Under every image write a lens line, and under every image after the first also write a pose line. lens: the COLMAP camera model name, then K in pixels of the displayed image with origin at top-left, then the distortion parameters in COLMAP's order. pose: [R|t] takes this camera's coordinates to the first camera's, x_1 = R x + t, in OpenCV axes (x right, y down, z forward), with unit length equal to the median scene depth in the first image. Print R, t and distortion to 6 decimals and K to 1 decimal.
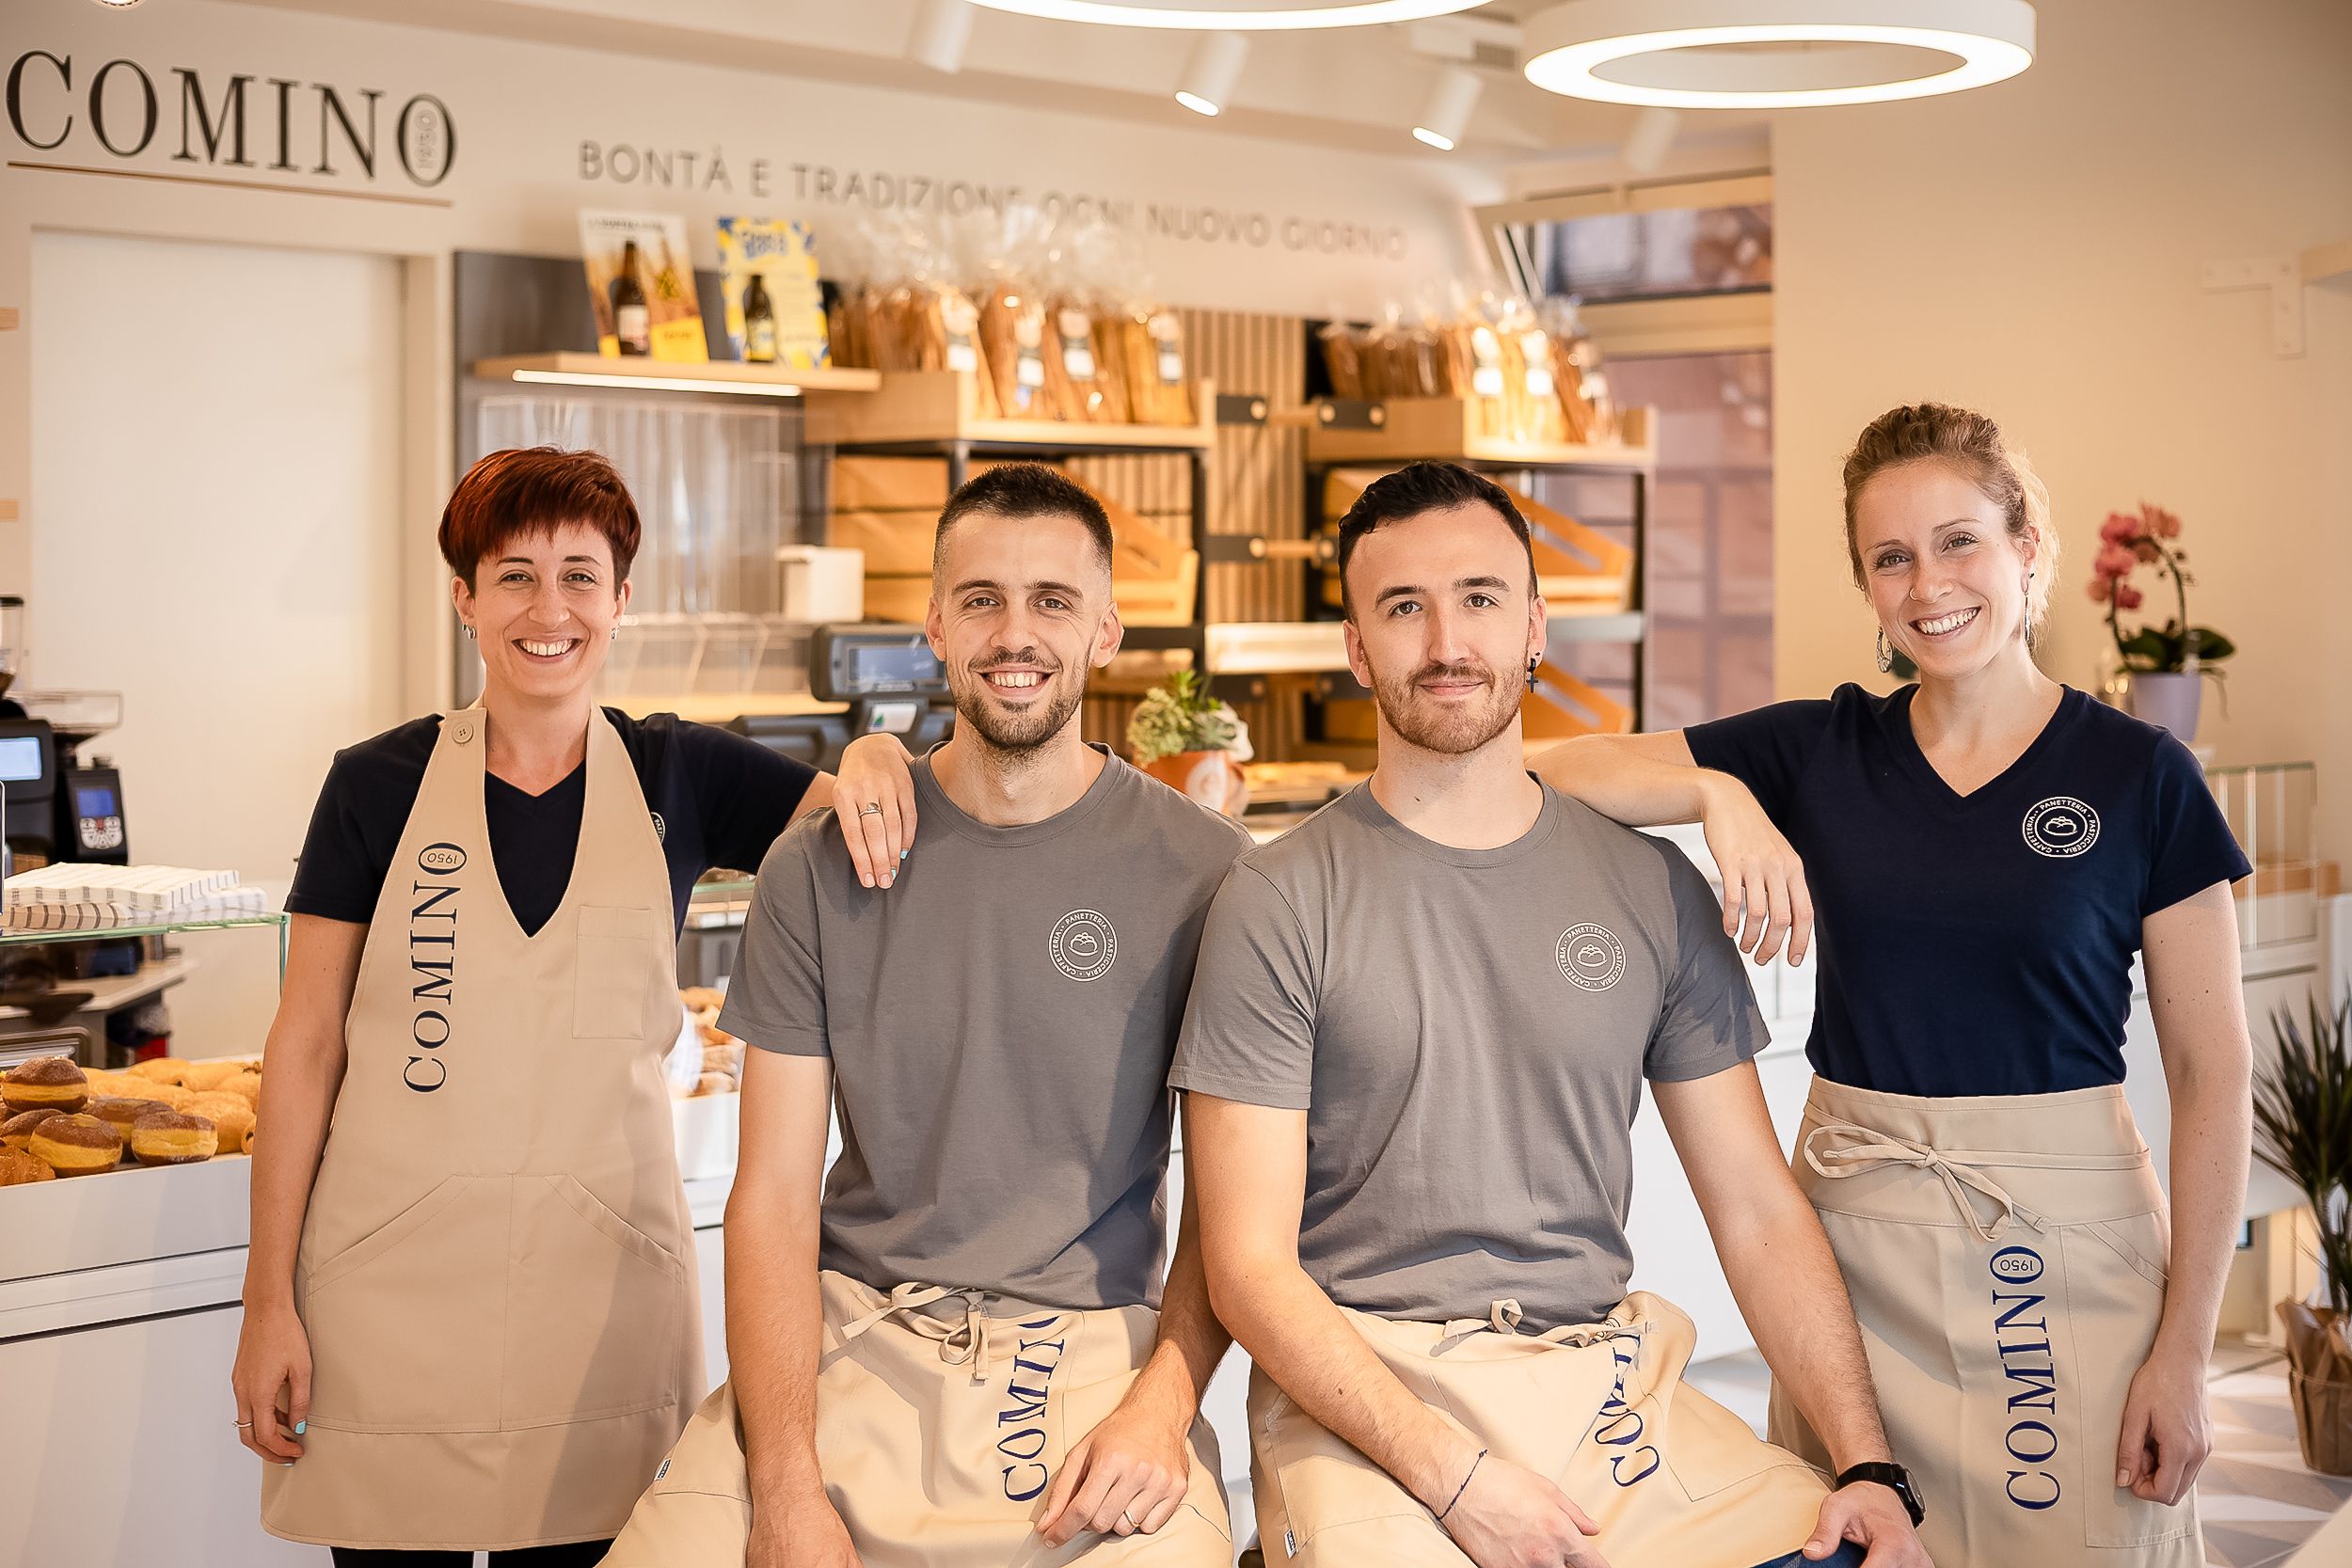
lens RADIAL K [[3397.9, 0, 1183.4], [0, 3397.9, 648.8], [0, 0, 1]] dist [-0.003563, 0.000000]
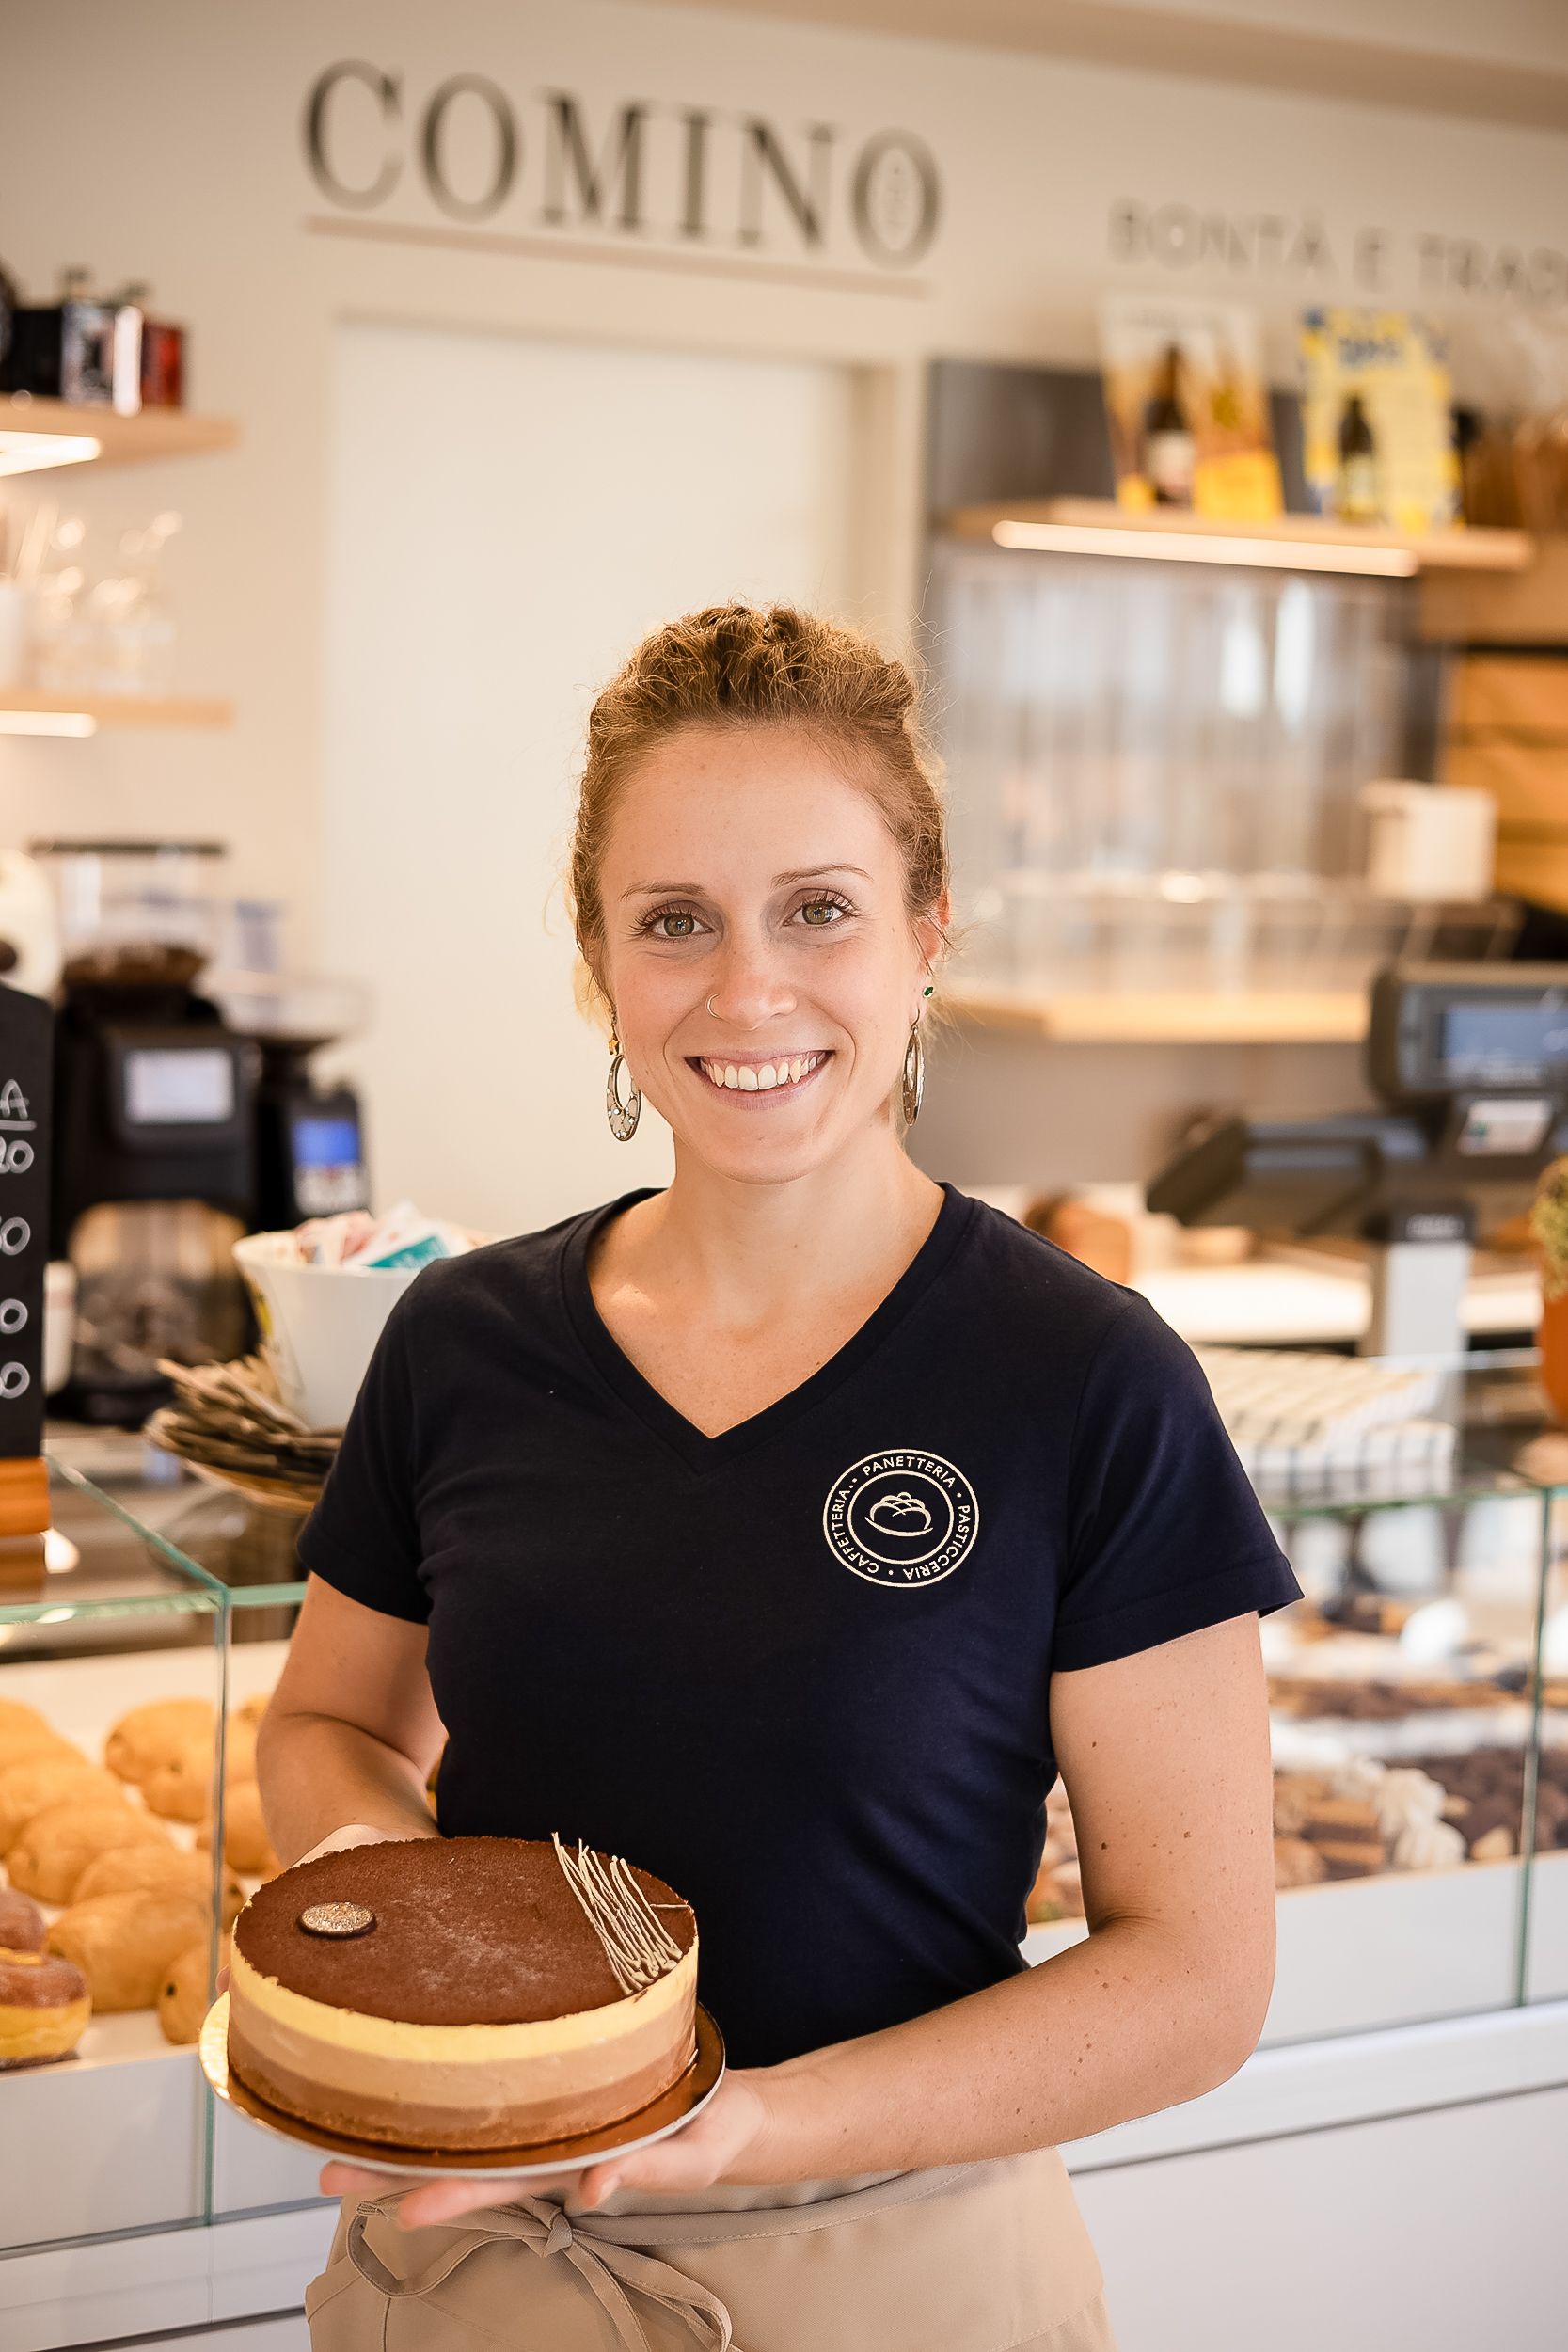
lens RADIAL K [[3397.9, 0, 754.8], [0, 3397.9, 1142.5], [0, 0, 1]] dist [-0.003563, 0.000000]
pose [[0.950932, 0.064936, -0.302509, -0.022446], [-0.038235, 0.994897, 0.093372, -0.017628], [0.307028, -0.077224, 0.948562, 0.288215]]
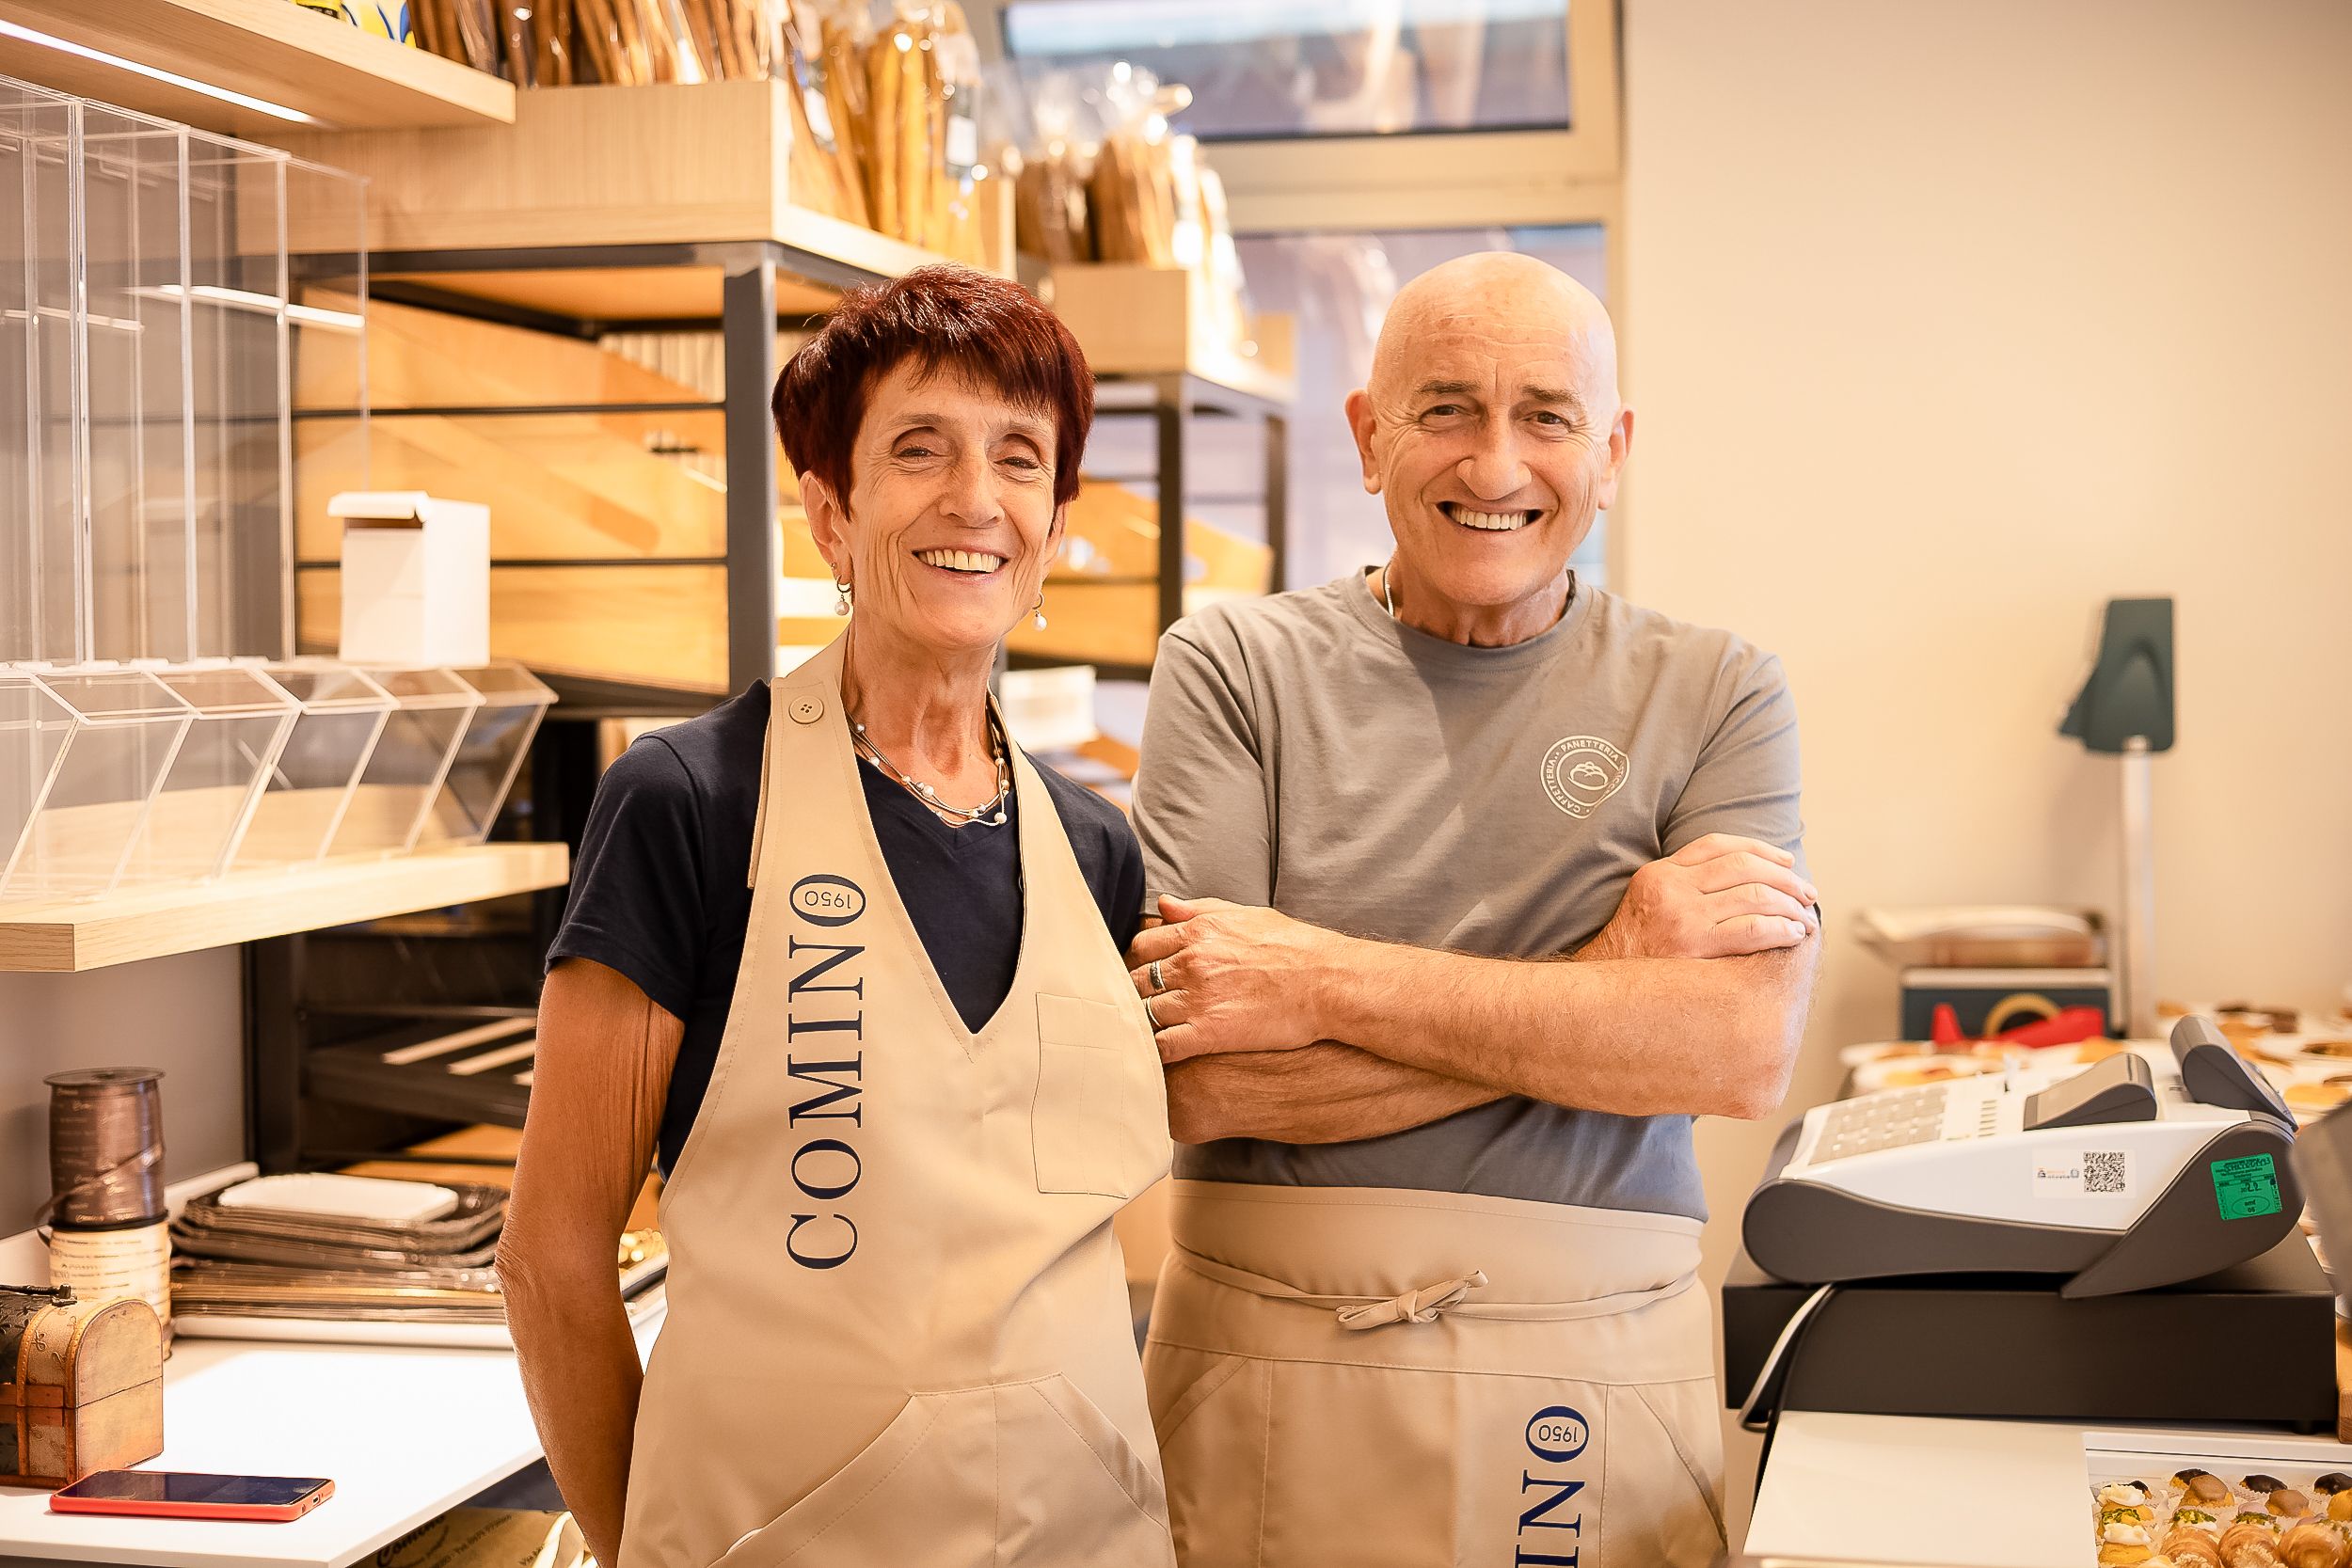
lens RADIAL K [[3397.9, 0, 1241.9], [0, 3397.9, 817.4], [0, 0, 1]] dist [-0.003563, 0.000000]
pose [[0.849209, -0.027590, 0.527335, -0.240264], [0.008789, 0.999234, 0.038126, -0.005192], [-0.527983, -0.027743, 0.848802, 0.594661]]
